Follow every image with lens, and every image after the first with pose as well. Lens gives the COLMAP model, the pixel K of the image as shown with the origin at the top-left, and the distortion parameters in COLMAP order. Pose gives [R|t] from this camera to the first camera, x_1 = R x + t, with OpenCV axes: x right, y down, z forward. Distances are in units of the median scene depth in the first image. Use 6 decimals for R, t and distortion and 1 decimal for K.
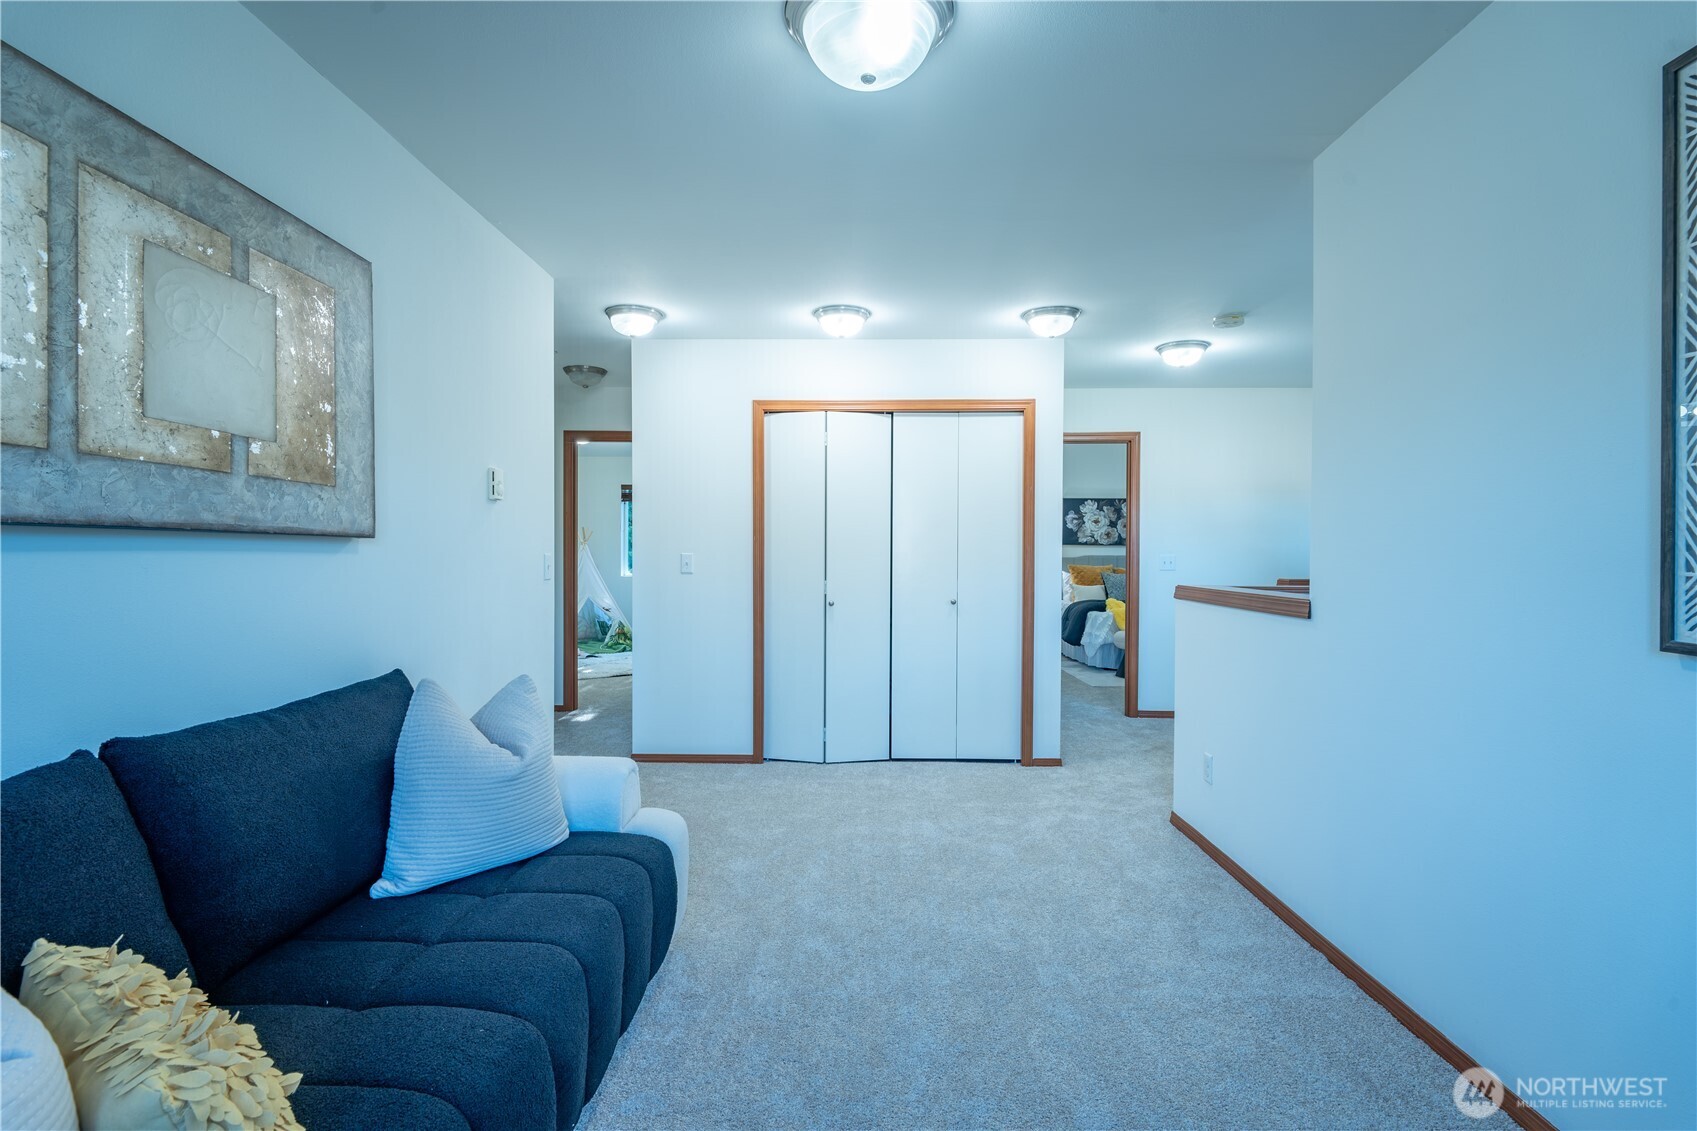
lens RADIAL K [[785.0, 0, 849.9], [0, 785.0, 565.5], [0, 0, 1]] dist [-0.001803, -0.002033]
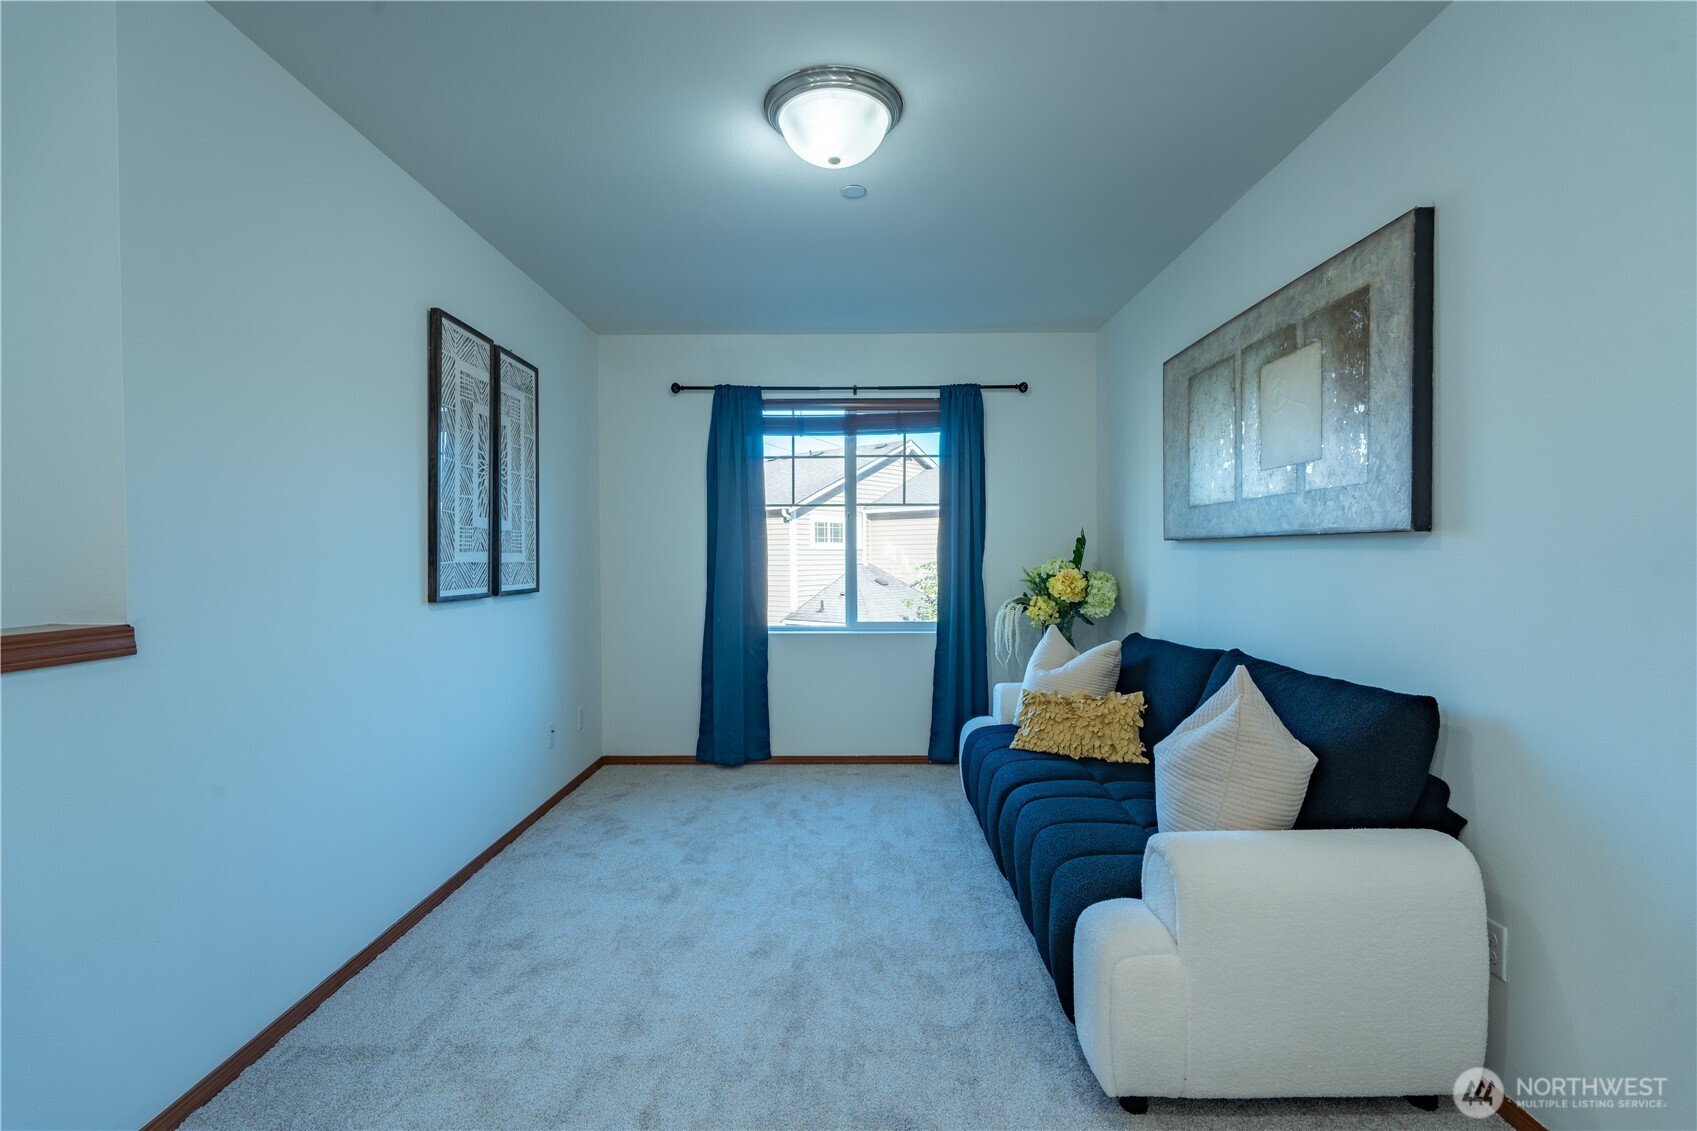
lens RADIAL K [[785.0, 0, 849.9], [0, 785.0, 565.5], [0, 0, 1]] dist [-0.001803, -0.002033]
pose [[-0.999818, 0.002254, -0.018970, 0.022537], [0.001730, 0.999618, 0.027594, -0.026960], [0.019025, 0.027556, -0.999439, 2.180794]]
